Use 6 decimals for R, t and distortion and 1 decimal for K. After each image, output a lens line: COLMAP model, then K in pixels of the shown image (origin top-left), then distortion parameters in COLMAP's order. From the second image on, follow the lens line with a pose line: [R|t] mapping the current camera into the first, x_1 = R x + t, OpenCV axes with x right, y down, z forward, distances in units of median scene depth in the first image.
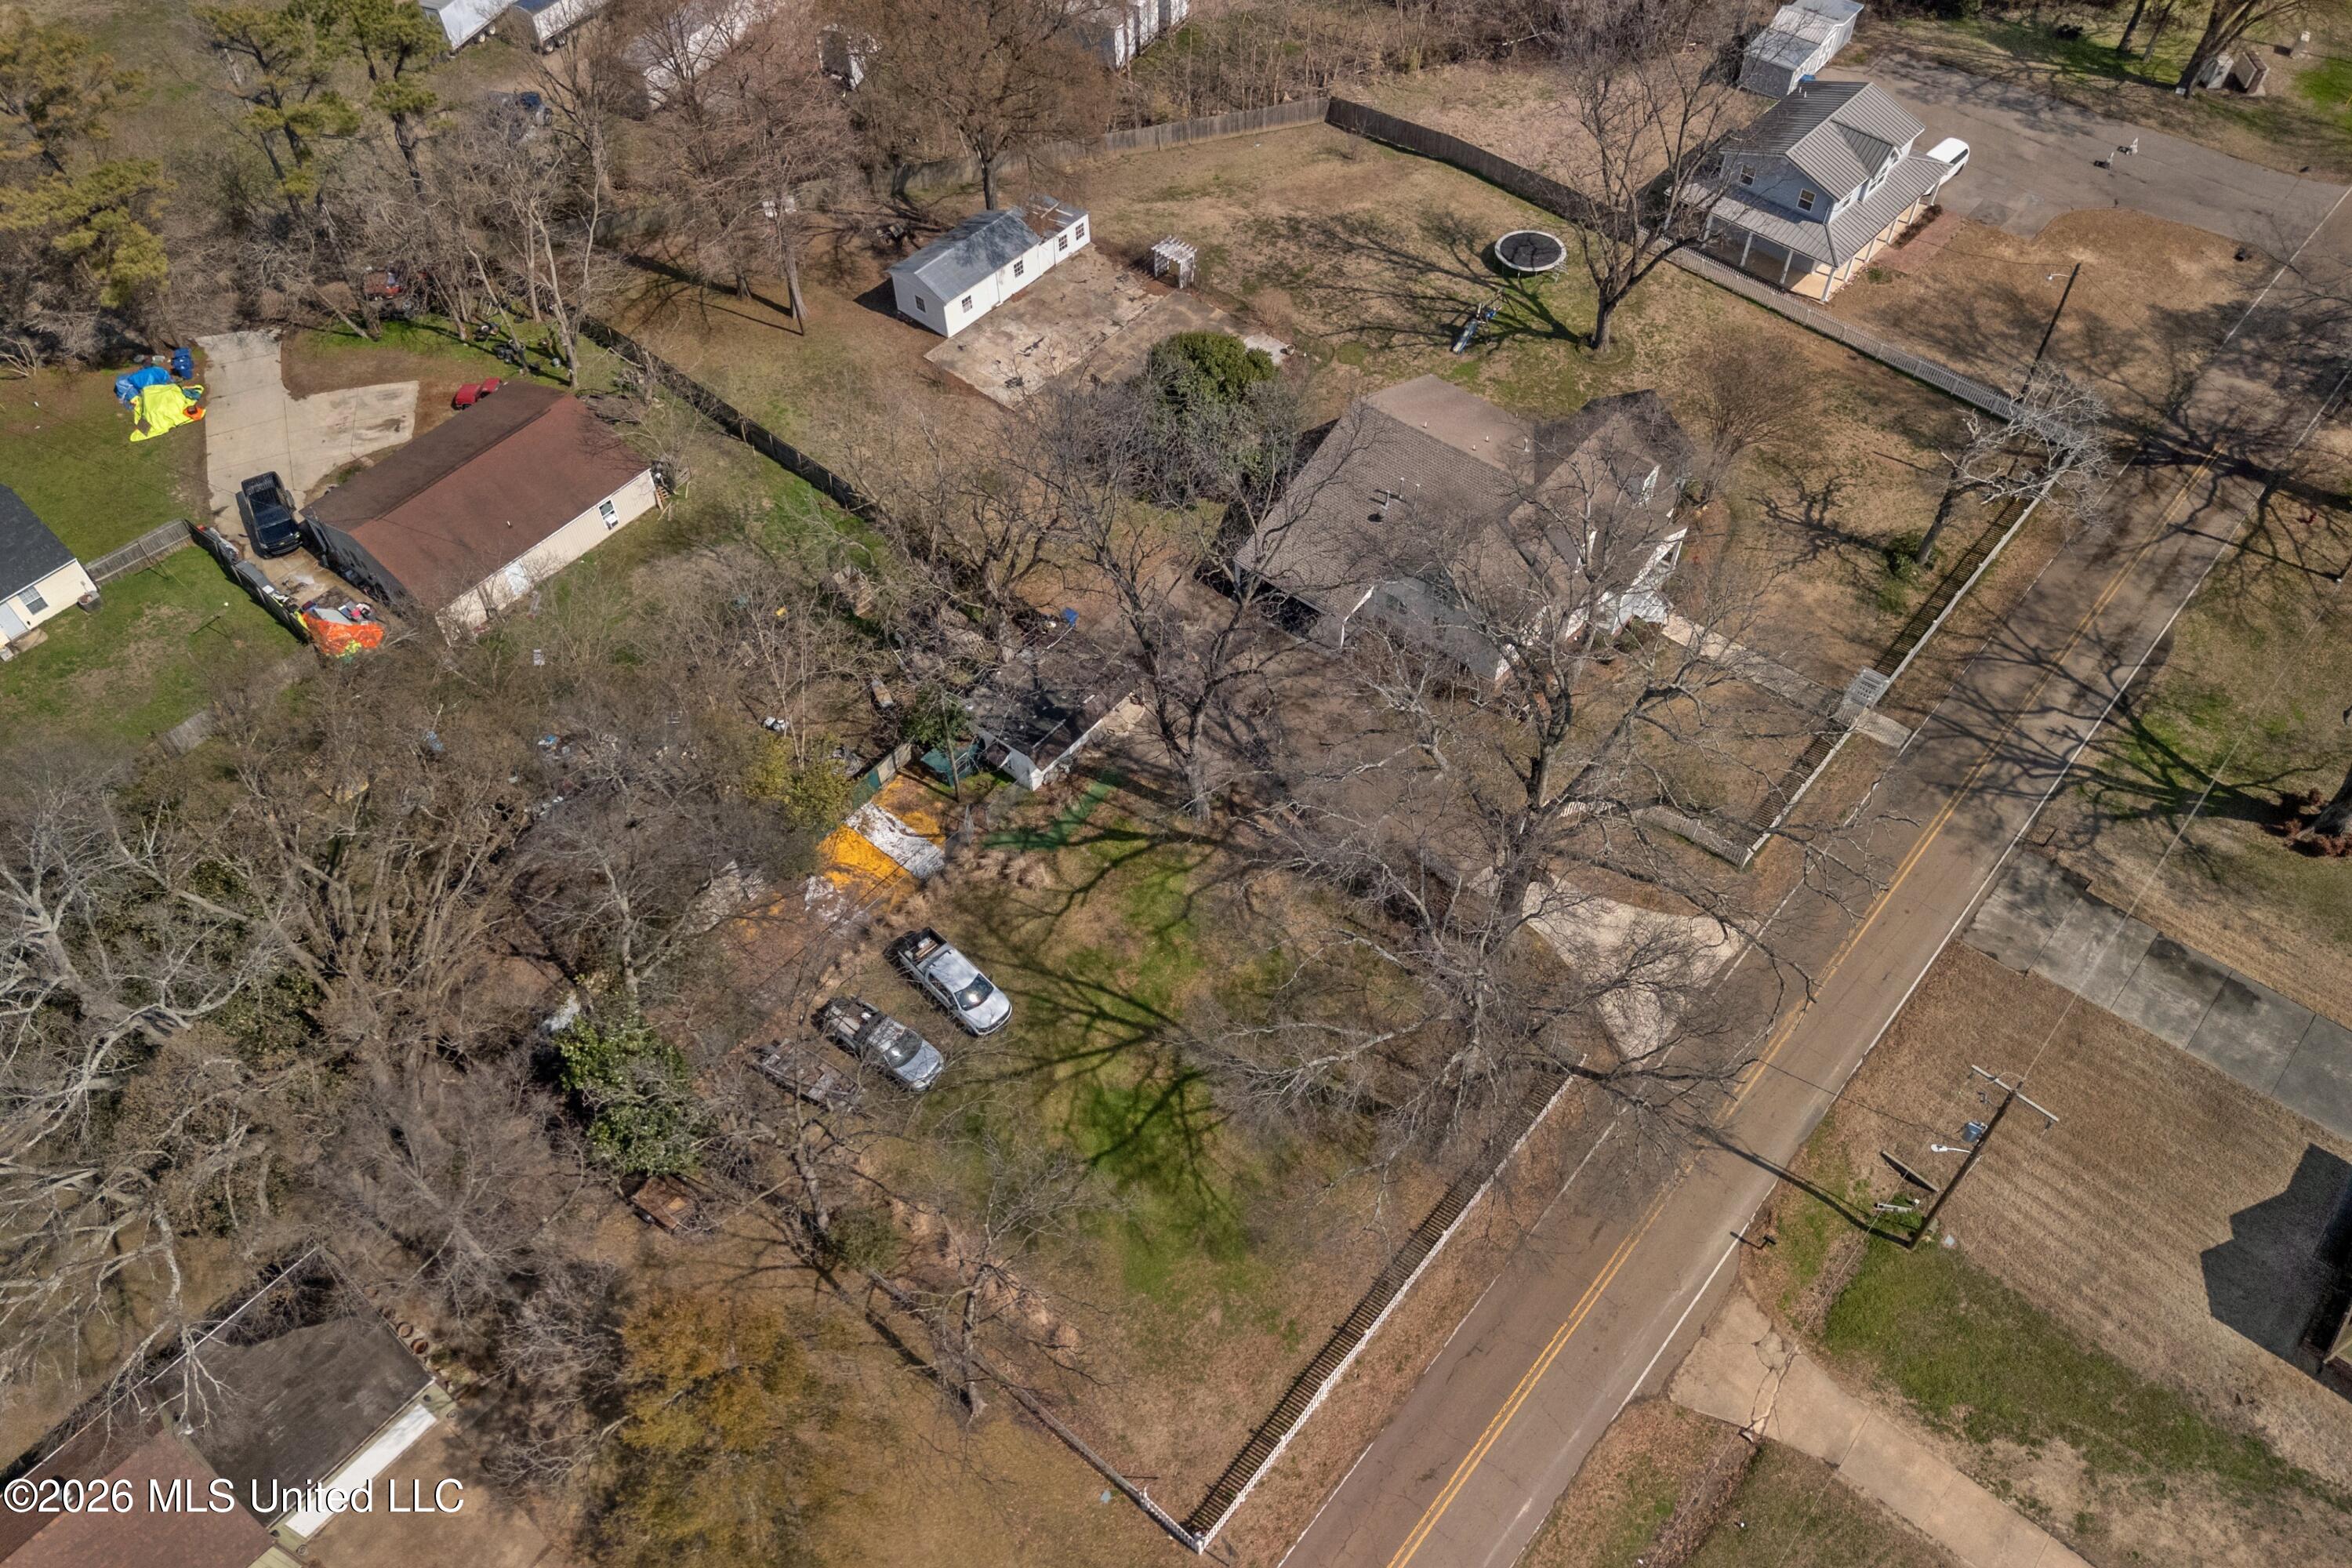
lens RADIAL K [[1771.7, 0, 1176.0], [0, 1771.7, 784.0], [0, 0, 1]] dist [0.082439, -0.078464]
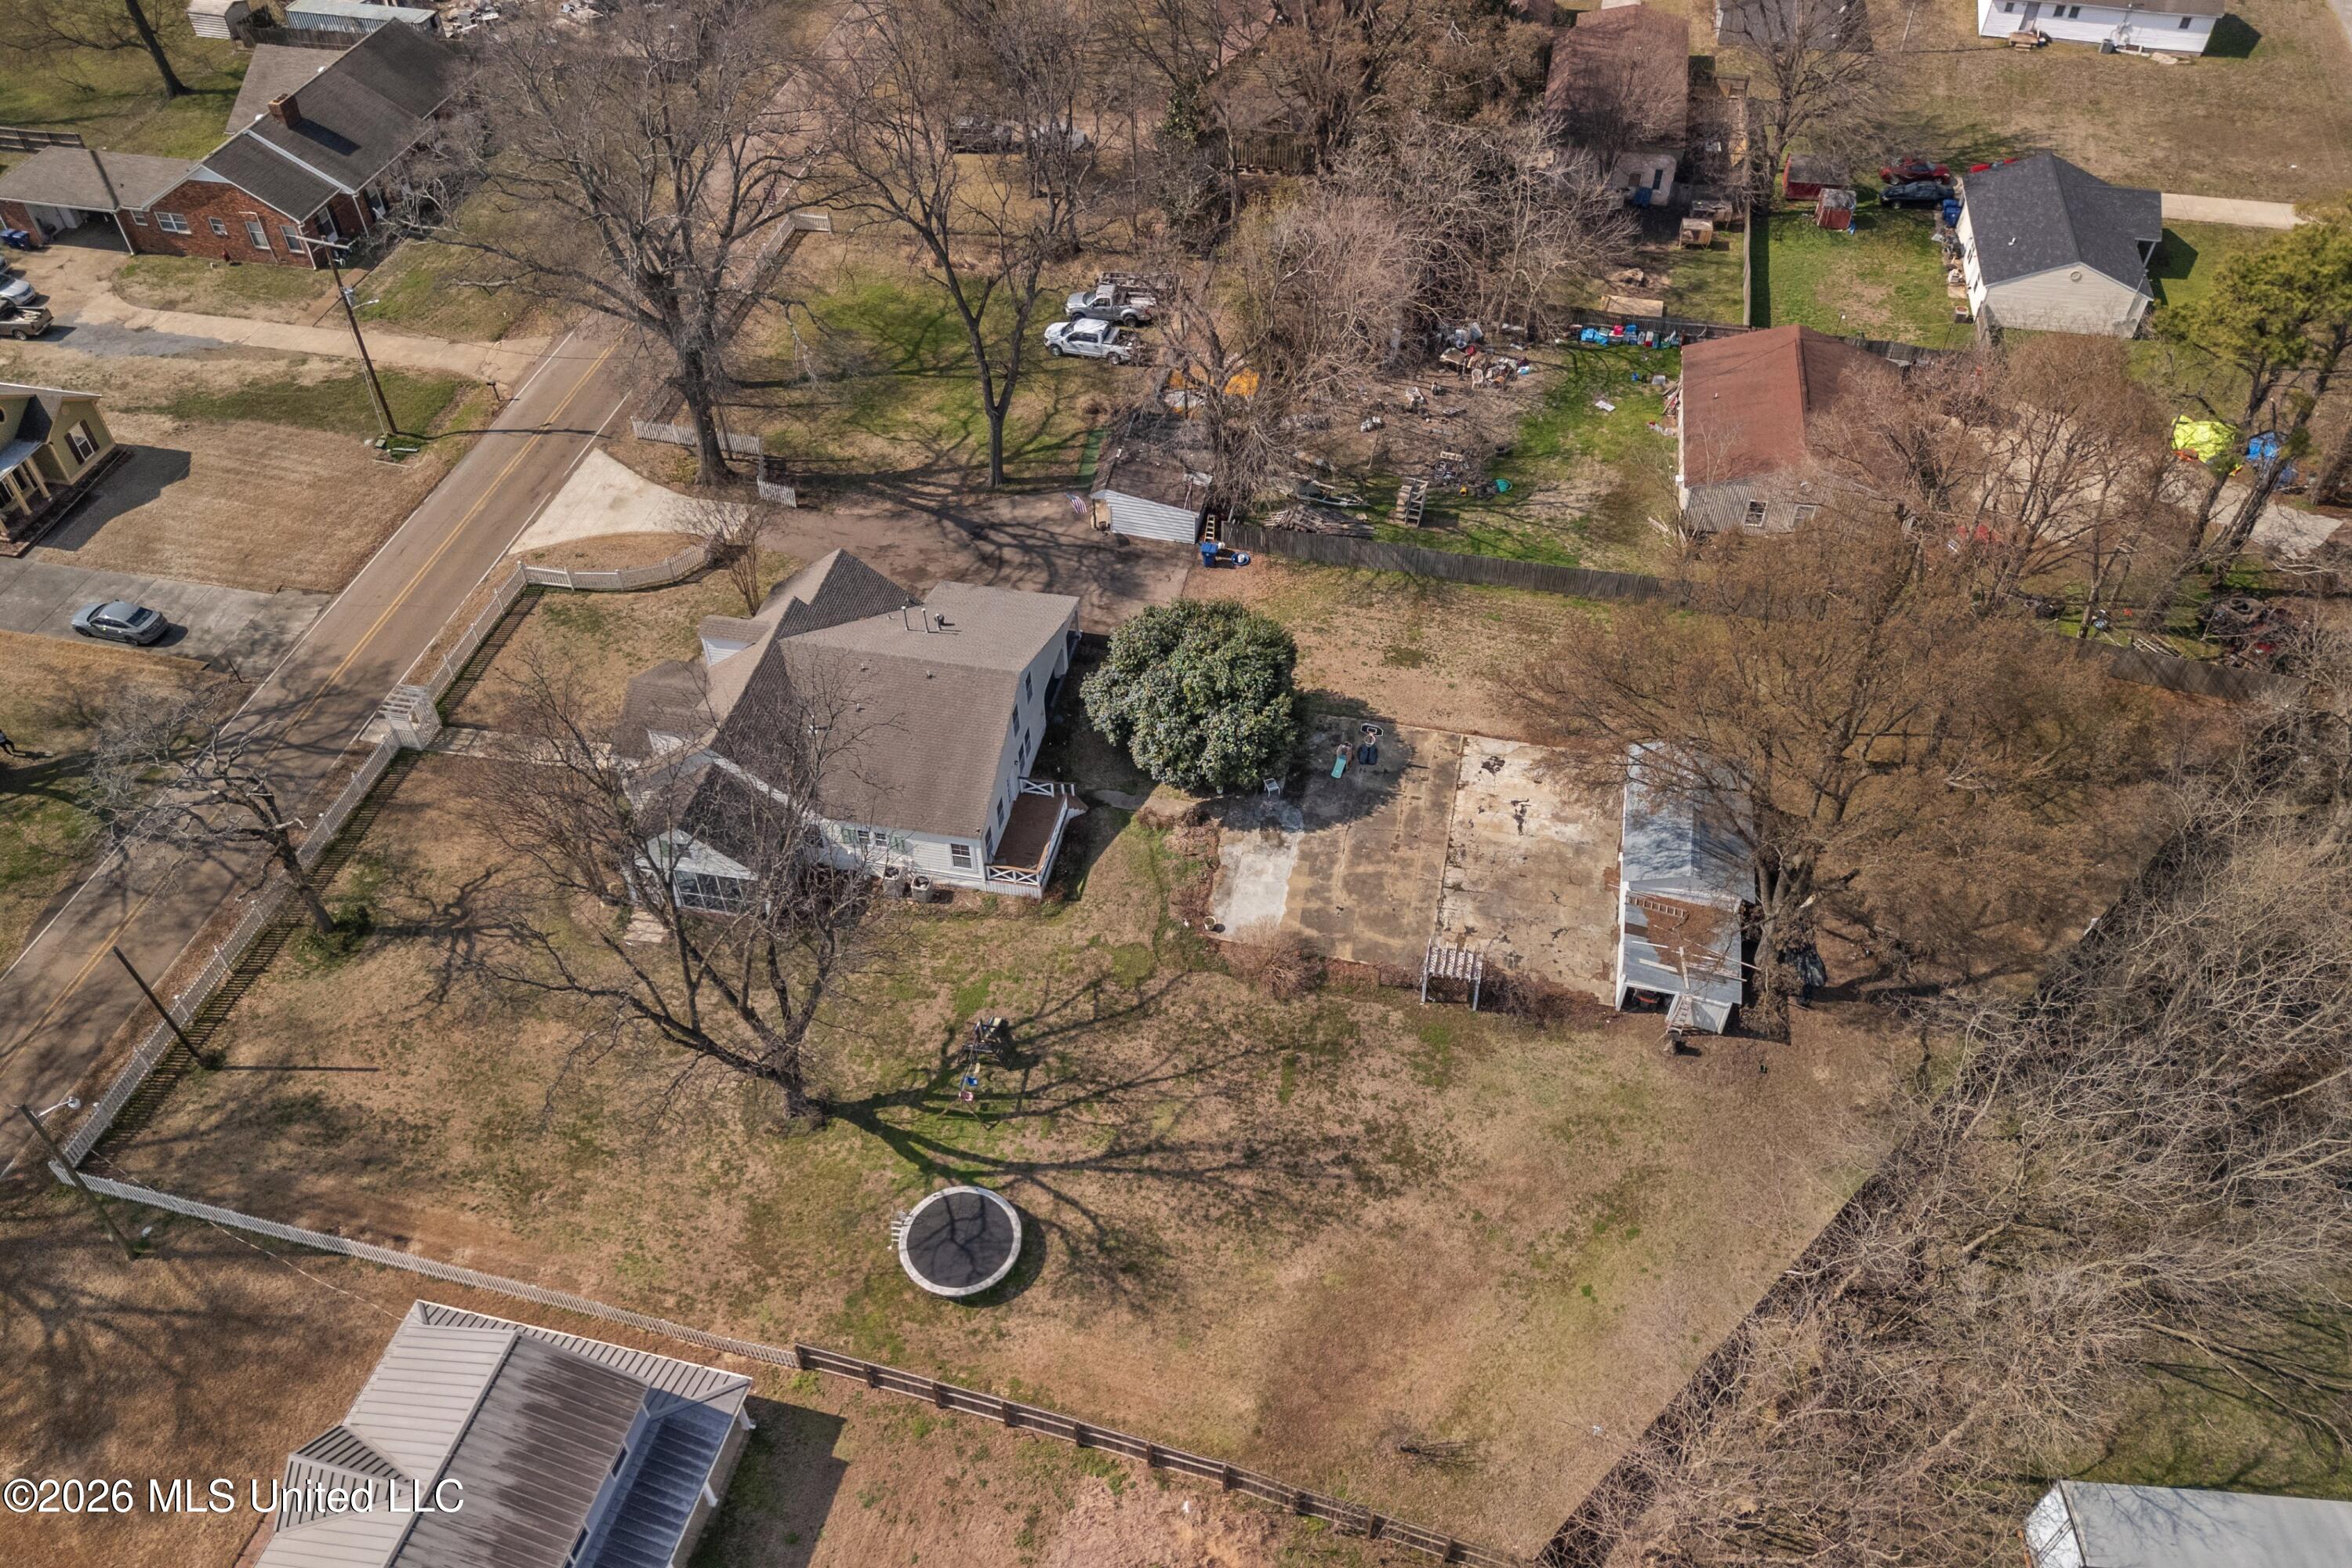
lens RADIAL K [[1771.7, 0, 1176.0], [0, 1771.7, 784.0], [0, 0, 1]] dist [0.082439, -0.078464]
pose [[-0.883821, 0.334389, -0.327176, 0.299851], [-0.358163, -0.033734, 0.933049, -0.929070], [0.300964, 0.941831, 0.149581, 0.868842]]
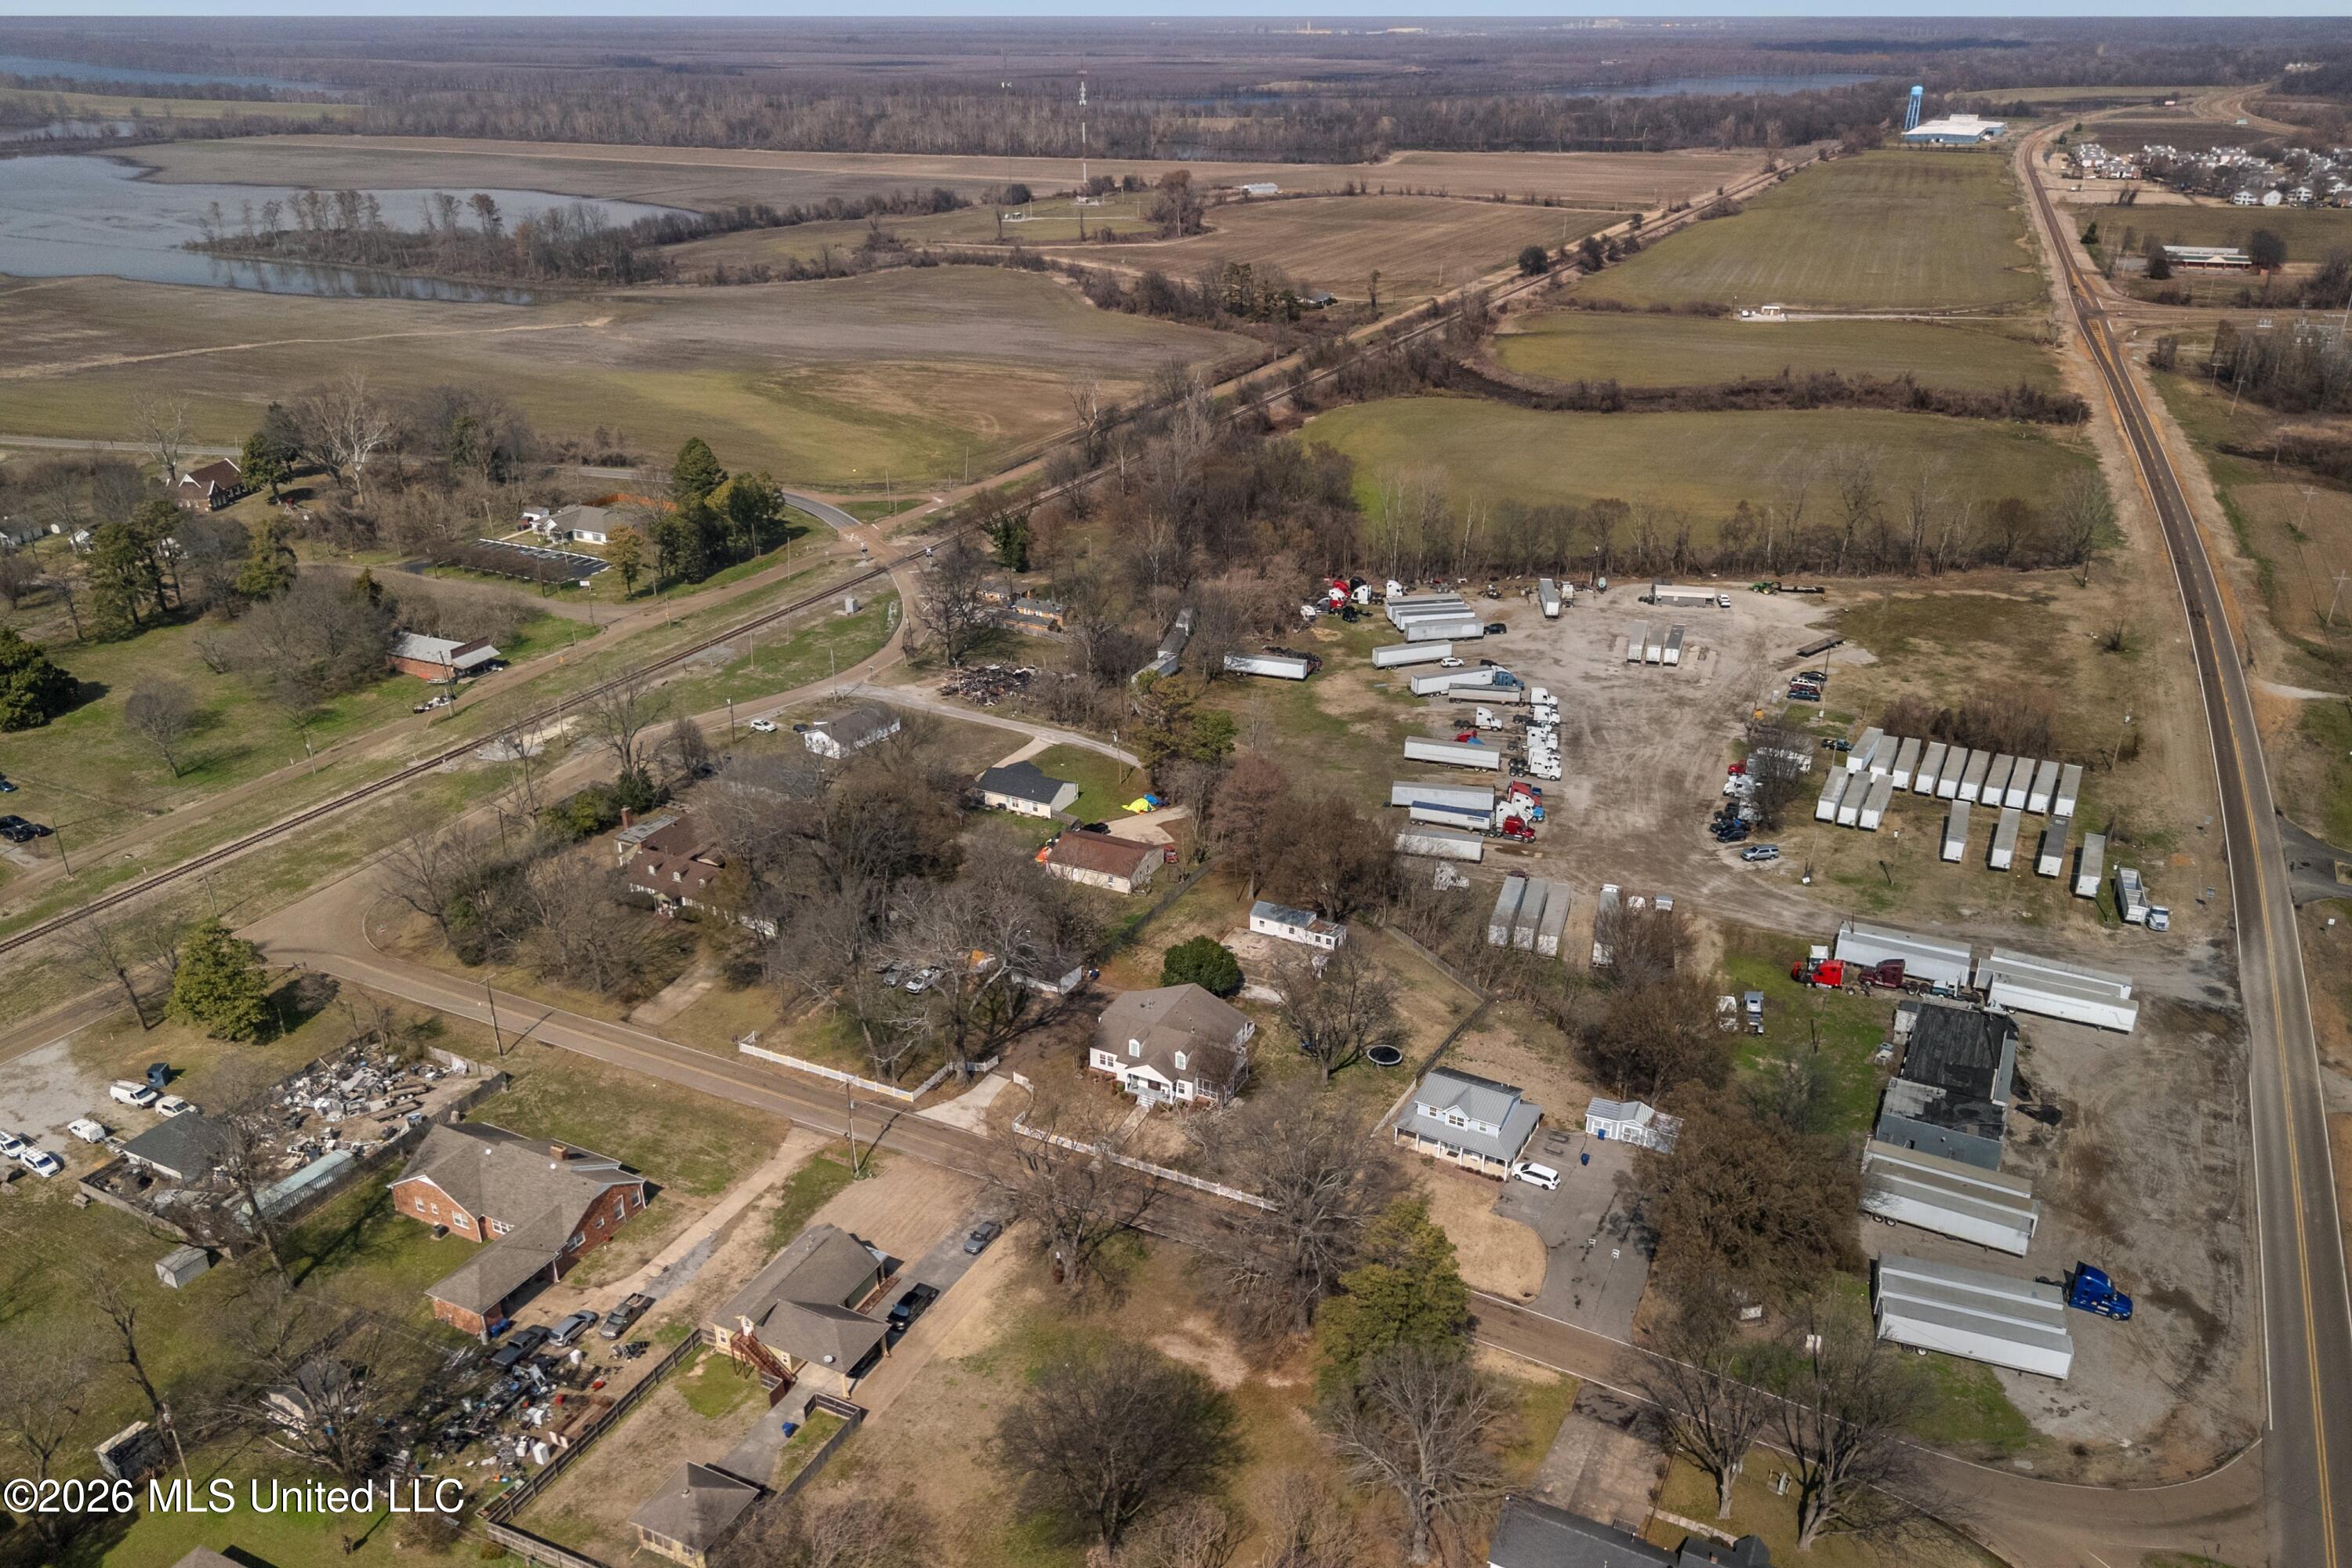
lens RADIAL K [[1771.7, 0, 1176.0], [0, 1771.7, 784.0], [0, 0, 1]] dist [0.082439, -0.078464]
pose [[0.222495, 0.400833, -0.888723, 1.932877], [-0.759870, 0.642414, 0.099506, -0.557884], [0.610813, 0.653175, 0.447515, -0.234263]]
